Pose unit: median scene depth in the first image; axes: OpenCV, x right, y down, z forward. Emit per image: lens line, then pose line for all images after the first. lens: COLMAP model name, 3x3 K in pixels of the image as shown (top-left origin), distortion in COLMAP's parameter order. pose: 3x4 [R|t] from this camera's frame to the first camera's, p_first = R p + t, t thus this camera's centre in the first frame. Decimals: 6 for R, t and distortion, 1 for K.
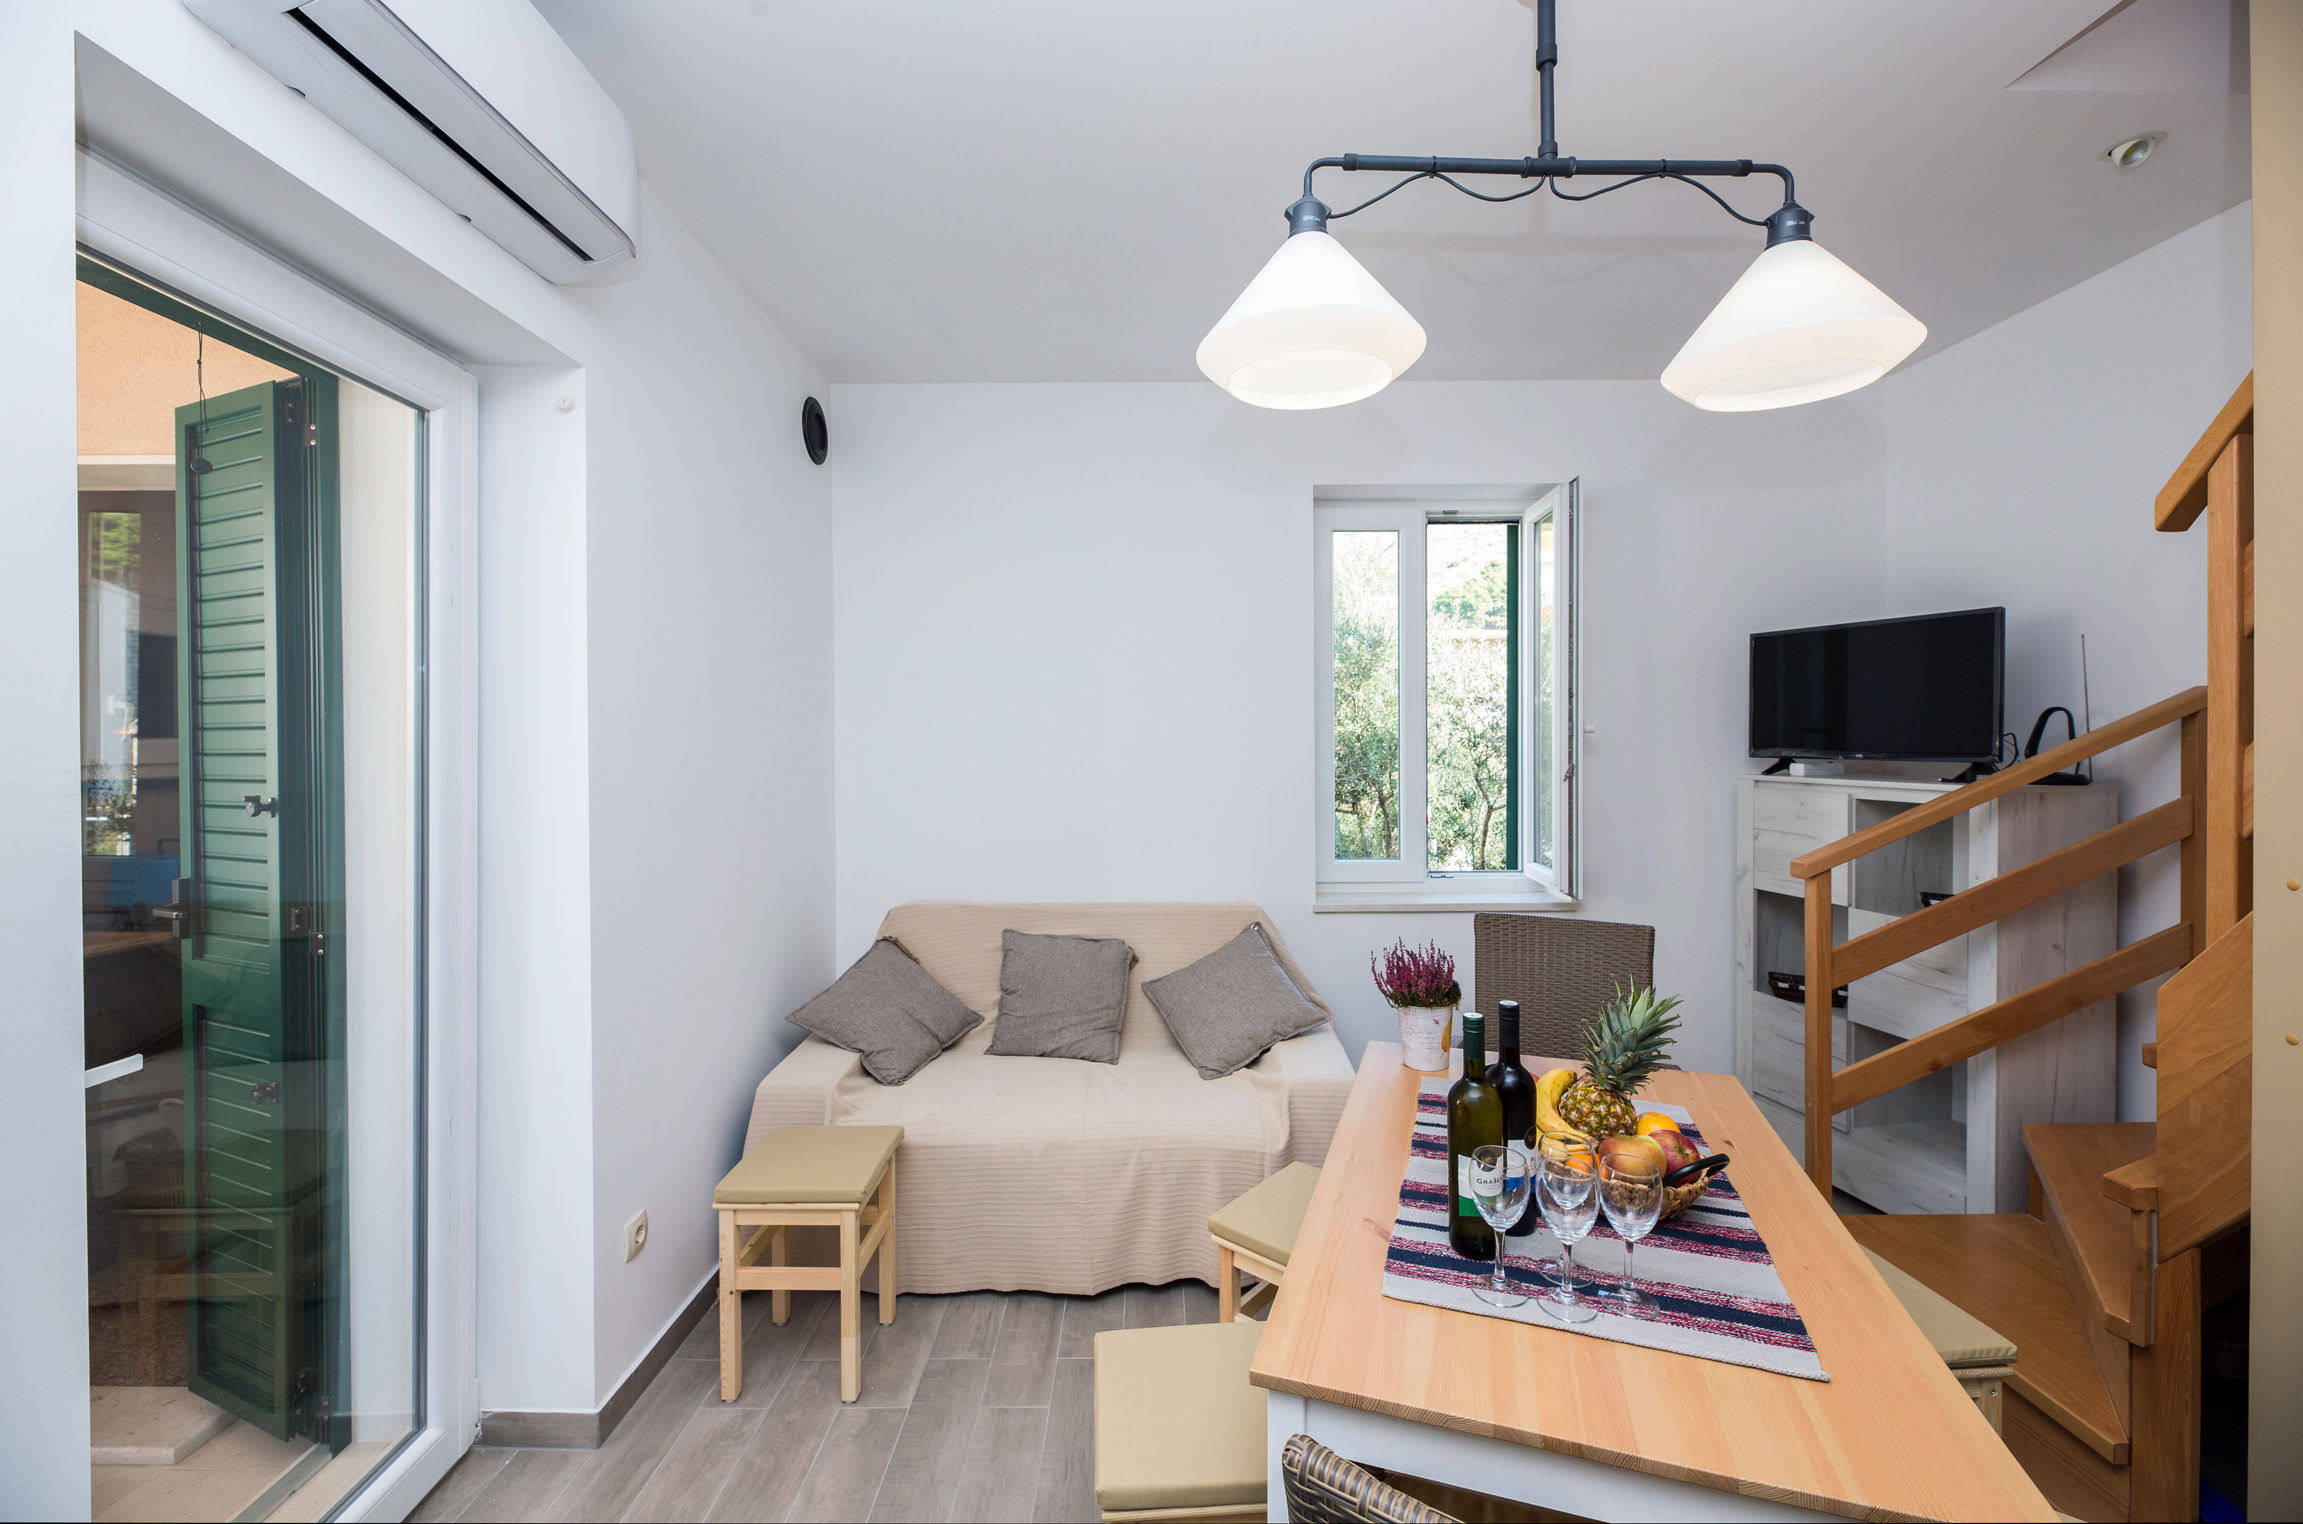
lens RADIAL K [[915.6, 0, 1146.4], [0, 915.6, 738.7], [0, 0, 1]] dist [-0.003253, -0.000434]
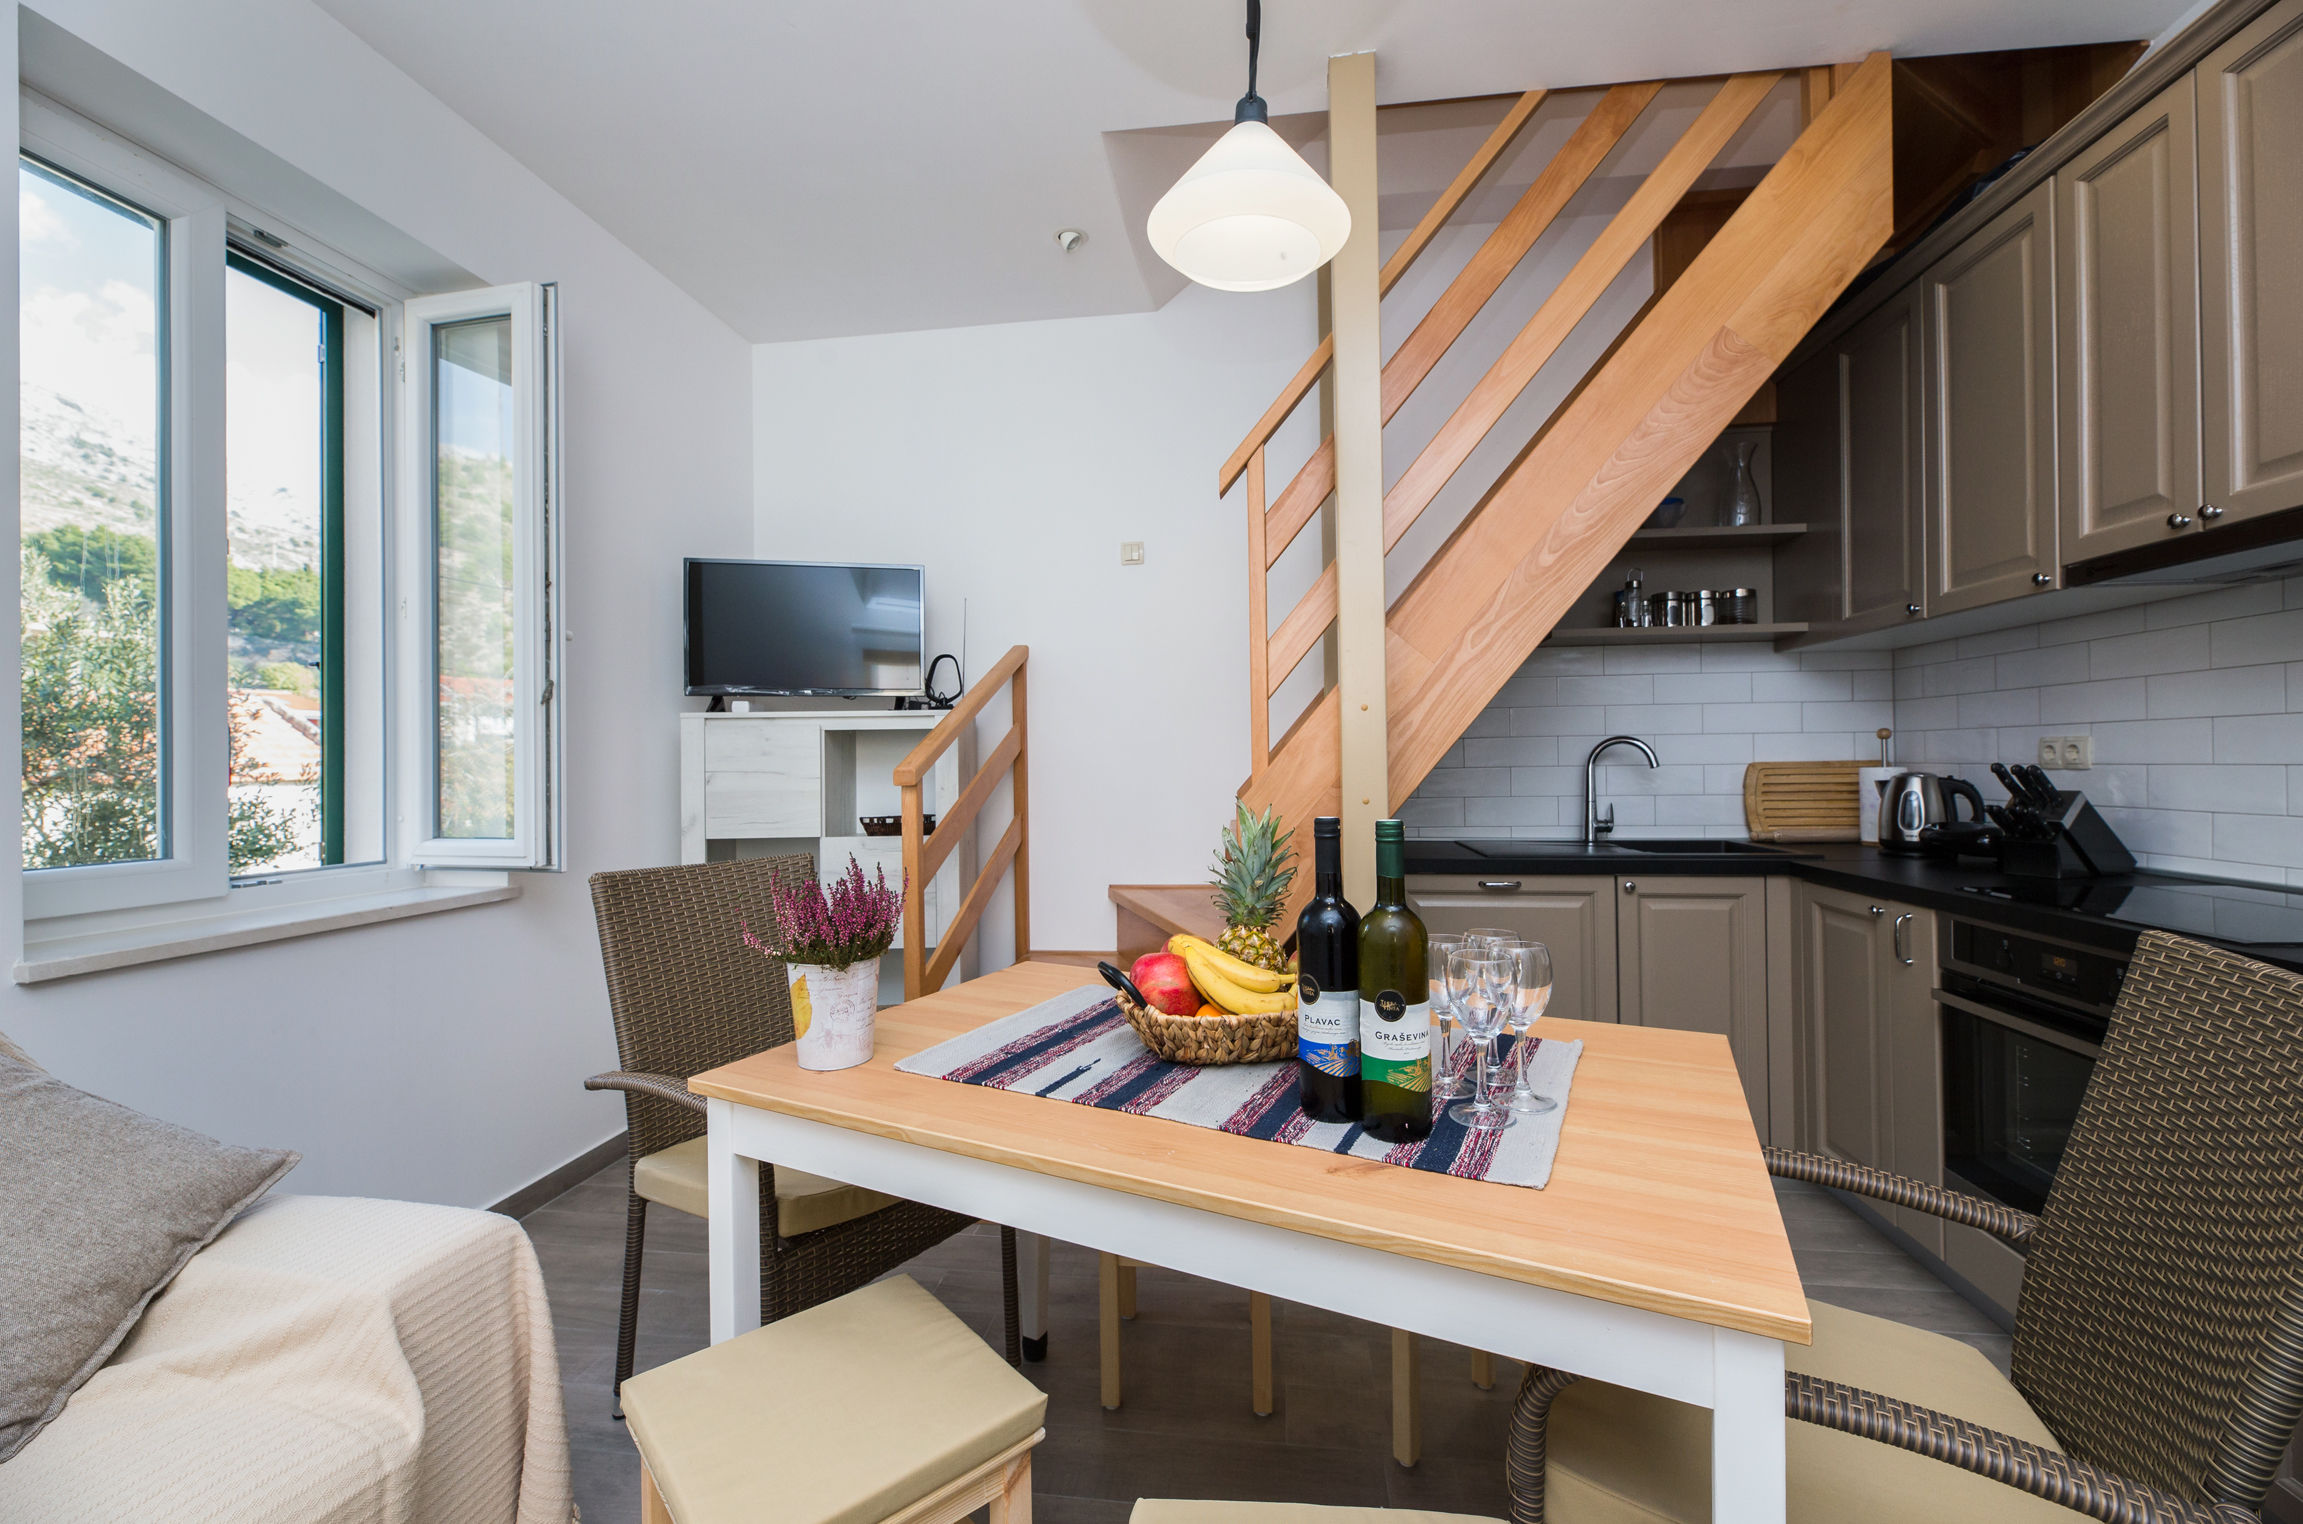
lens RADIAL K [[941.7, 0, 1155.6], [0, 941.7, 744.8], [0, 0, 1]] dist [0.000279, -0.005108]
pose [[0.127080, 0.026208, 0.991546, -0.210338], [0.015371, 0.999479, -0.028388, 0.115539], [-0.991773, 0.018848, 0.126611, 0.493419]]
